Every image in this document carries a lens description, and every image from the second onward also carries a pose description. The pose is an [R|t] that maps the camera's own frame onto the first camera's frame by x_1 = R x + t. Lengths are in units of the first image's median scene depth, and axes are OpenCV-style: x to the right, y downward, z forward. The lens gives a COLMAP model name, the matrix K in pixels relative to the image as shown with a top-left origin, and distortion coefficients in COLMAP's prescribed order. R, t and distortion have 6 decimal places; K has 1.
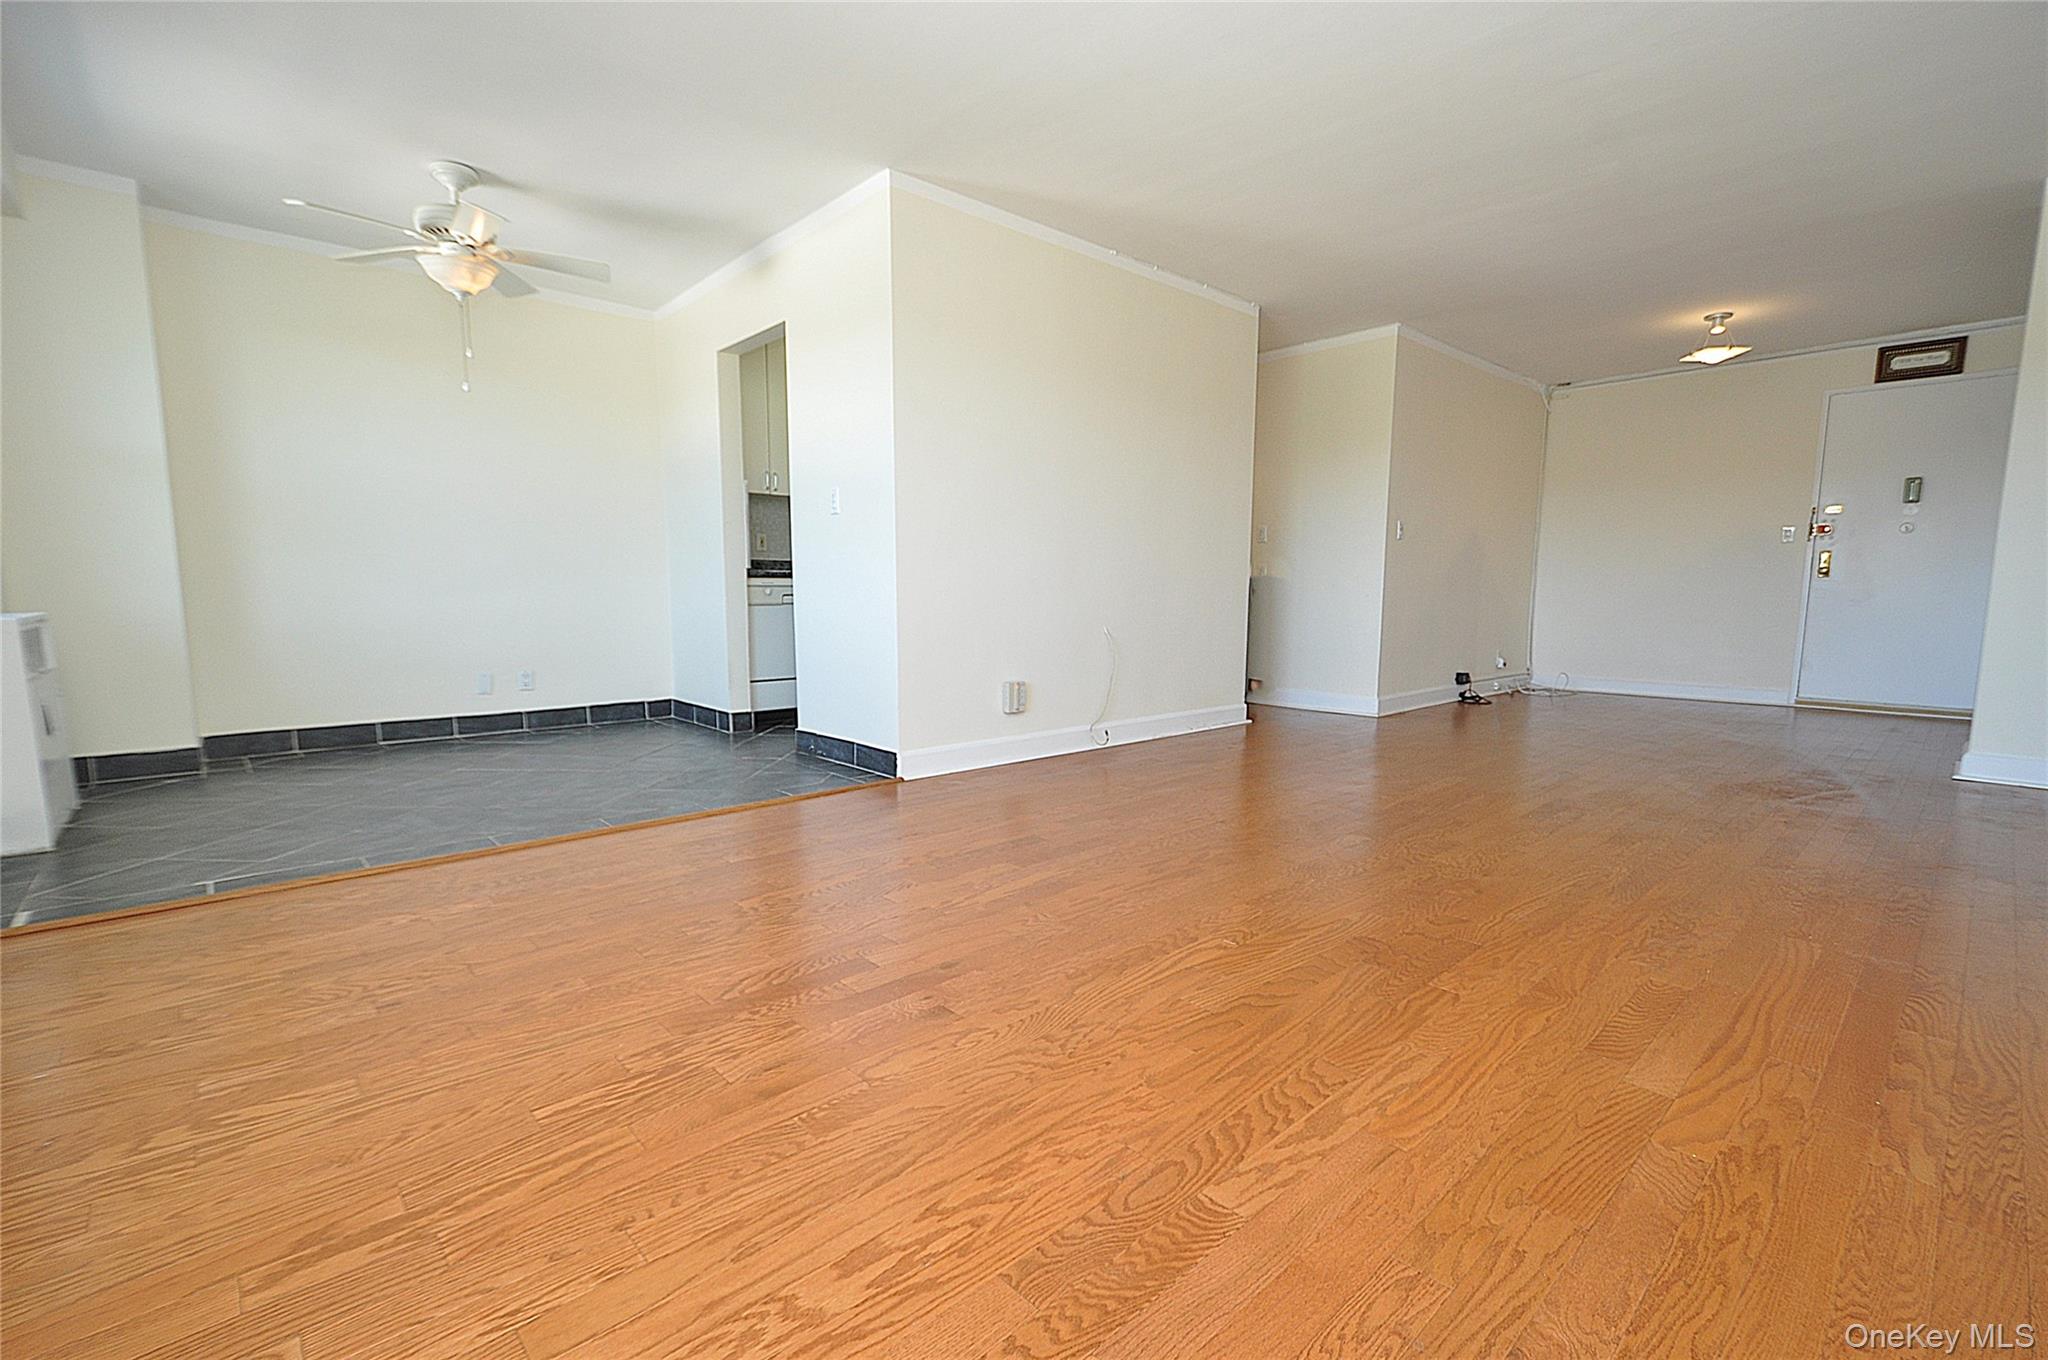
lens RADIAL K [[912.8, 0, 1015.2], [0, 912.8, 690.5], [0, 0, 1]] dist [0.007966, -0.002961]
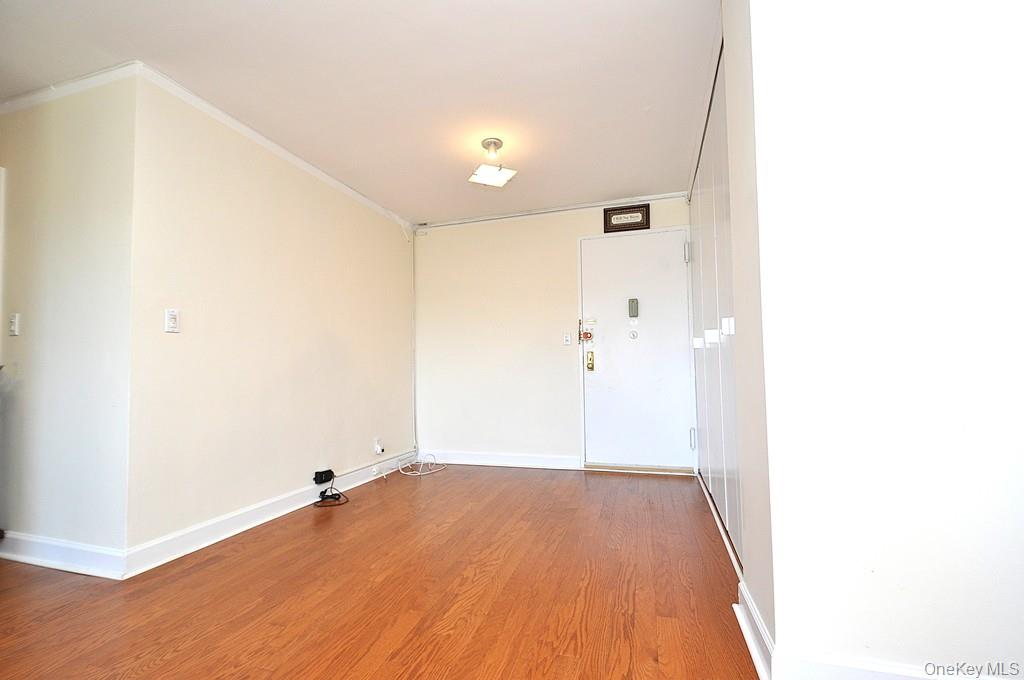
lens RADIAL K [[456.4, 0, 502.6], [0, 456.4, 344.3], [0, 0, 1]] dist [0.007966, -0.002961]
pose [[0.865863, 0.013282, 0.500105, 0.480648], [0.074176, 0.985190, -0.154591, -0.075256], [-0.494752, 0.170950, 0.852054, 0.538836]]
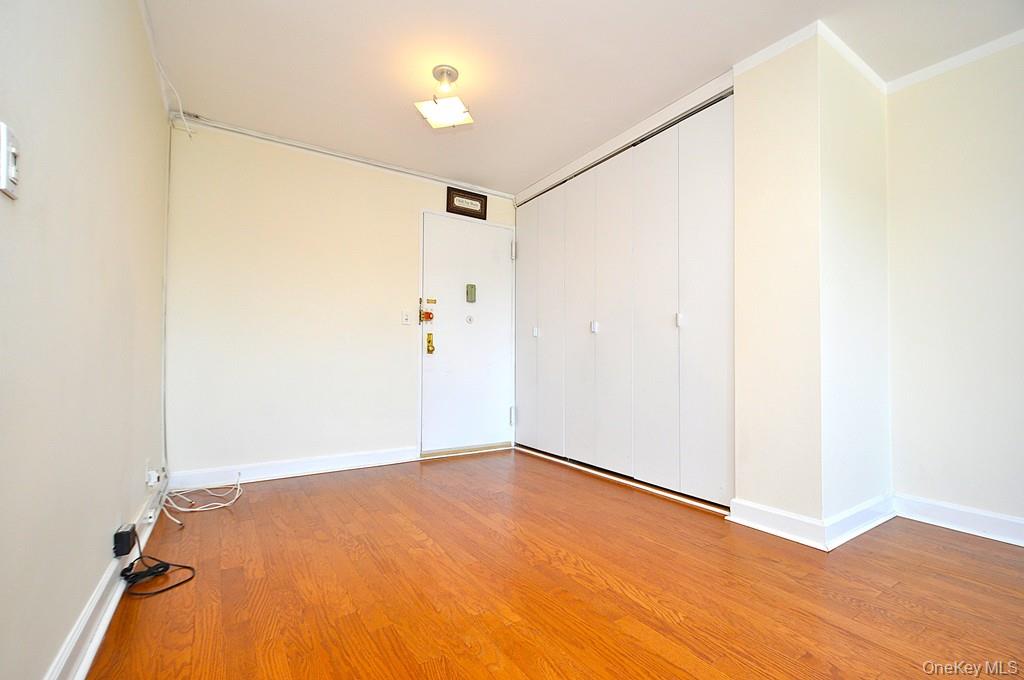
lens RADIAL K [[456.4, 0, 519.2], [0, 456.4, 342.3], [0, 0, 1]] dist [0.007966, -0.002961]
pose [[0.144800, 0.037796, 0.988739, 0.309511], [0.107797, 0.992720, -0.053735, -0.101011], [-0.983571, 0.114364, 0.139671, 0.866874]]
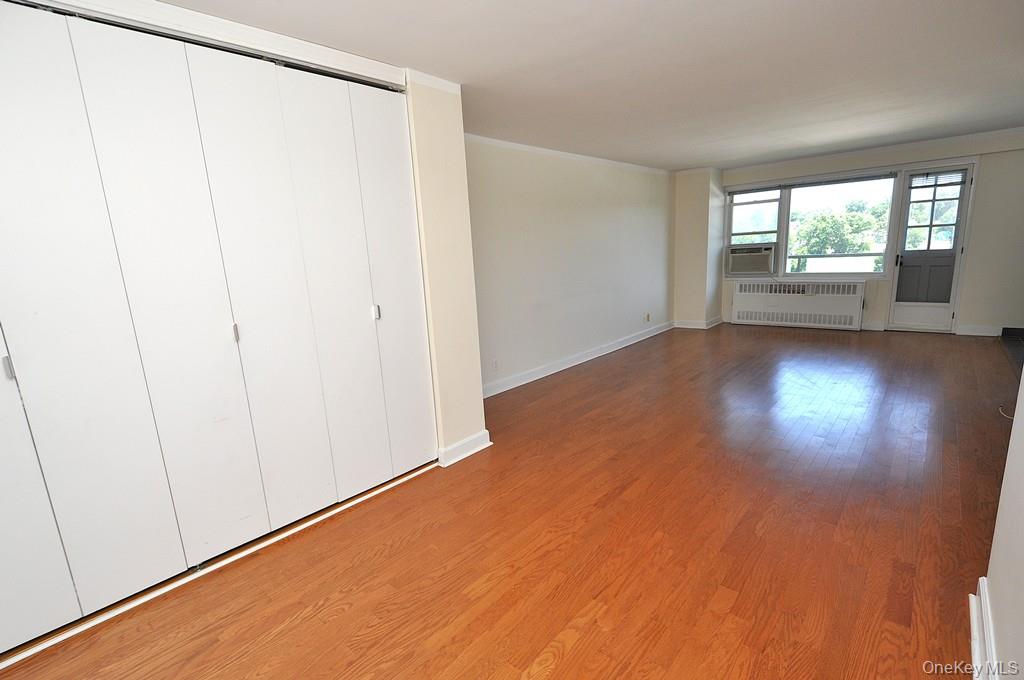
lens RADIAL K [[456.4, 0, 515.7], [0, 456.4, 351.2], [0, 0, 1]] dist [0.007966, -0.002961]
pose [[-0.992168, 0.069769, -0.103609, 0.735504], [0.033549, 0.947837, 0.316986, -0.241960], [0.120320, 0.311027, -0.942754, 1.240896]]
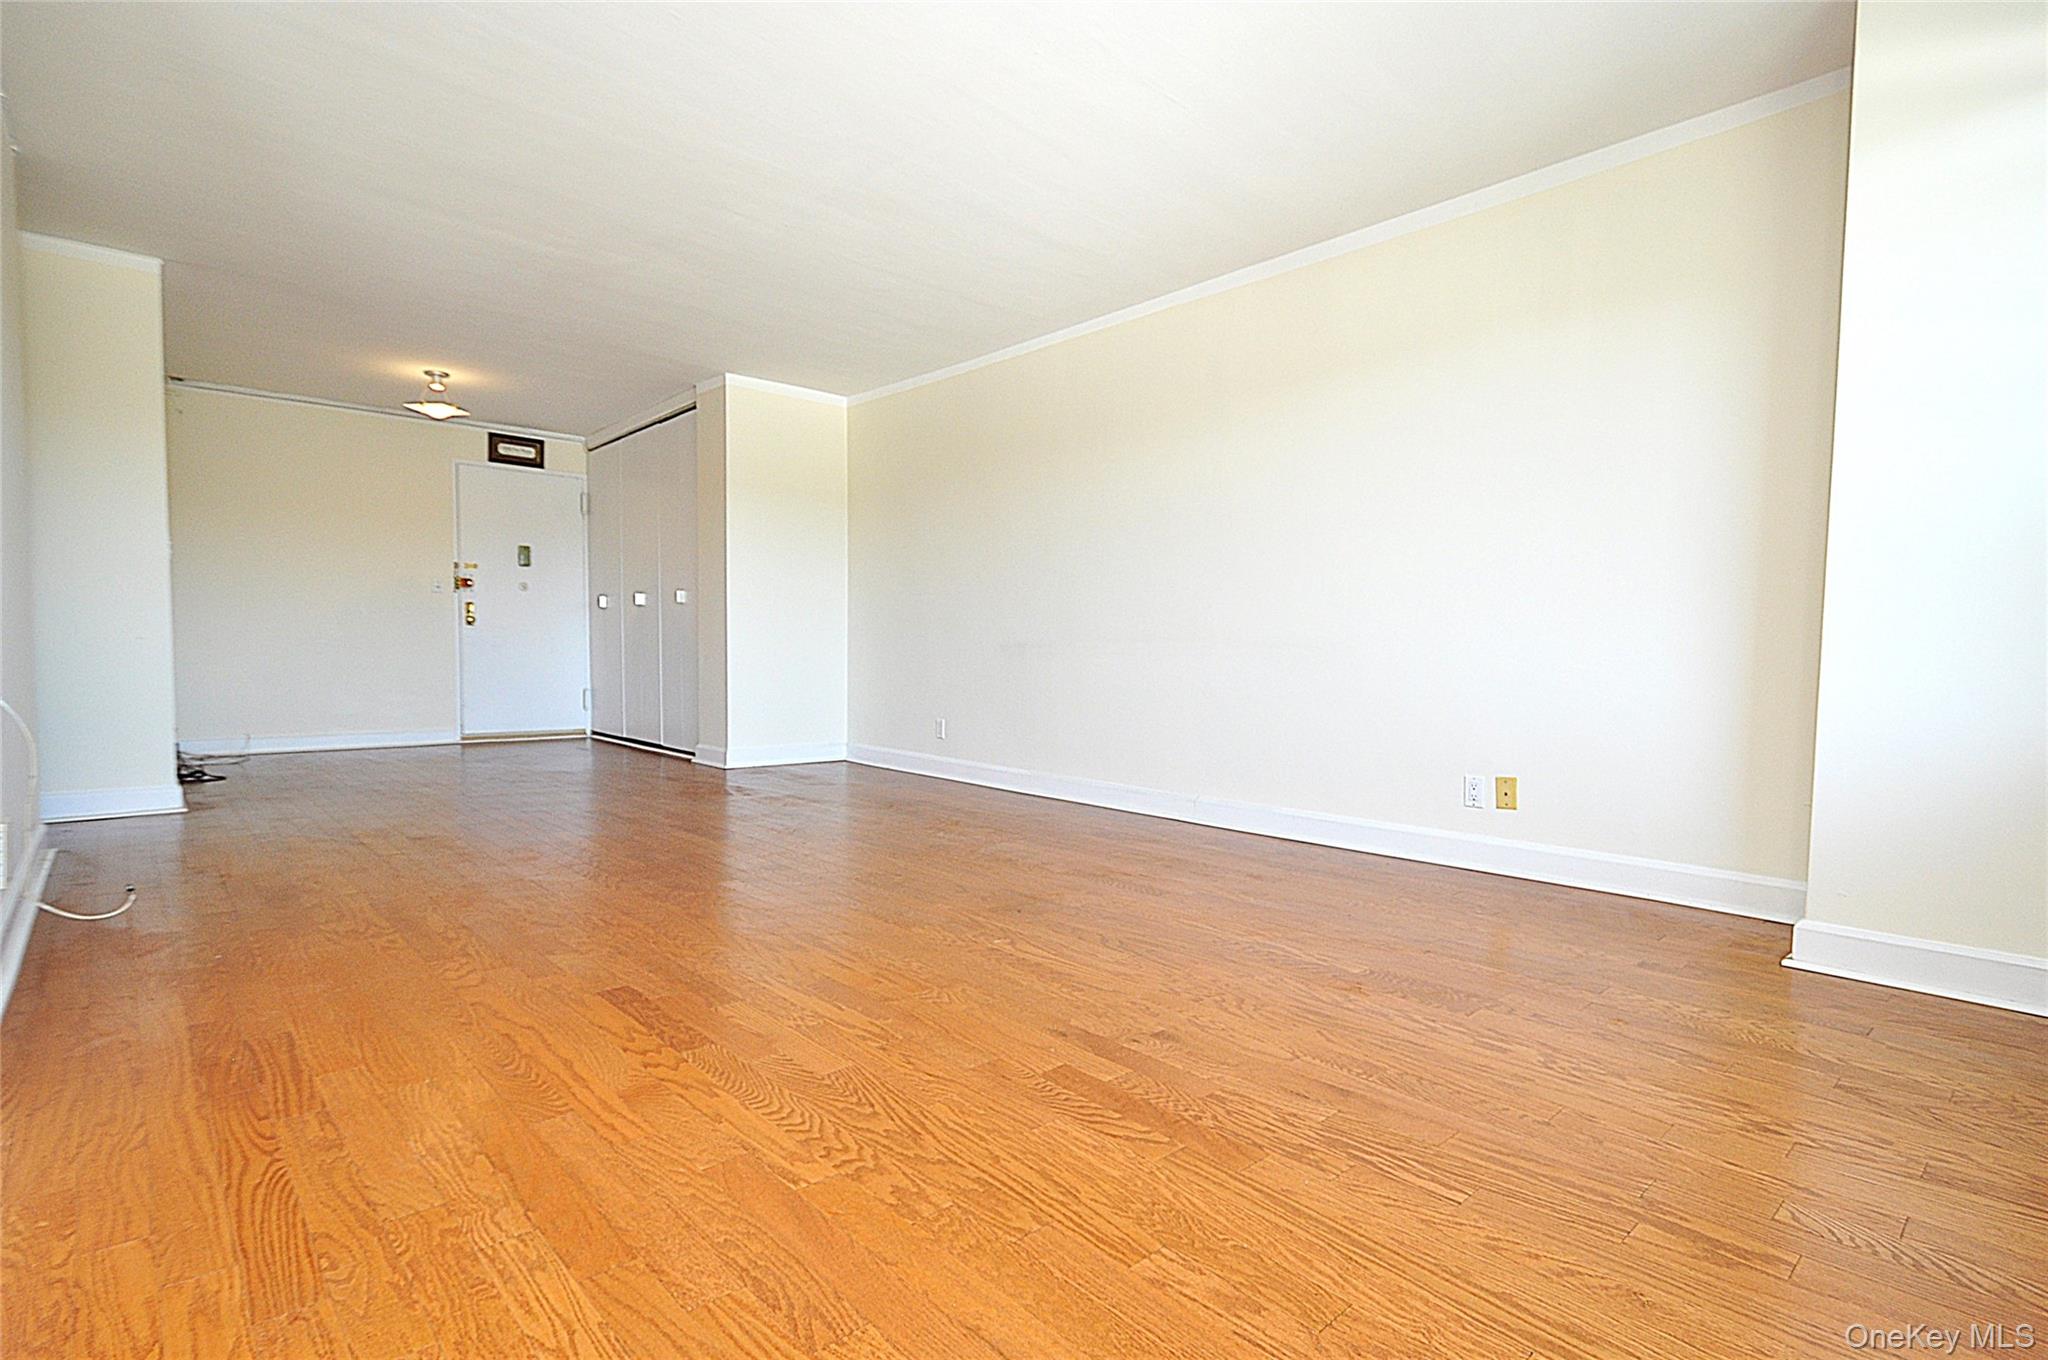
lens RADIAL K [[1002.3, 0, 1037.0], [0, 1002.3, 693.9], [0, 0, 1]] dist [0.004843, -0.000547]
pose [[-0.015407, -0.049913, 0.998635, -0.393062], [0.100722, 0.993596, 0.051215, -0.036079], [-0.994795, 0.101373, -0.010281, 0.362753]]
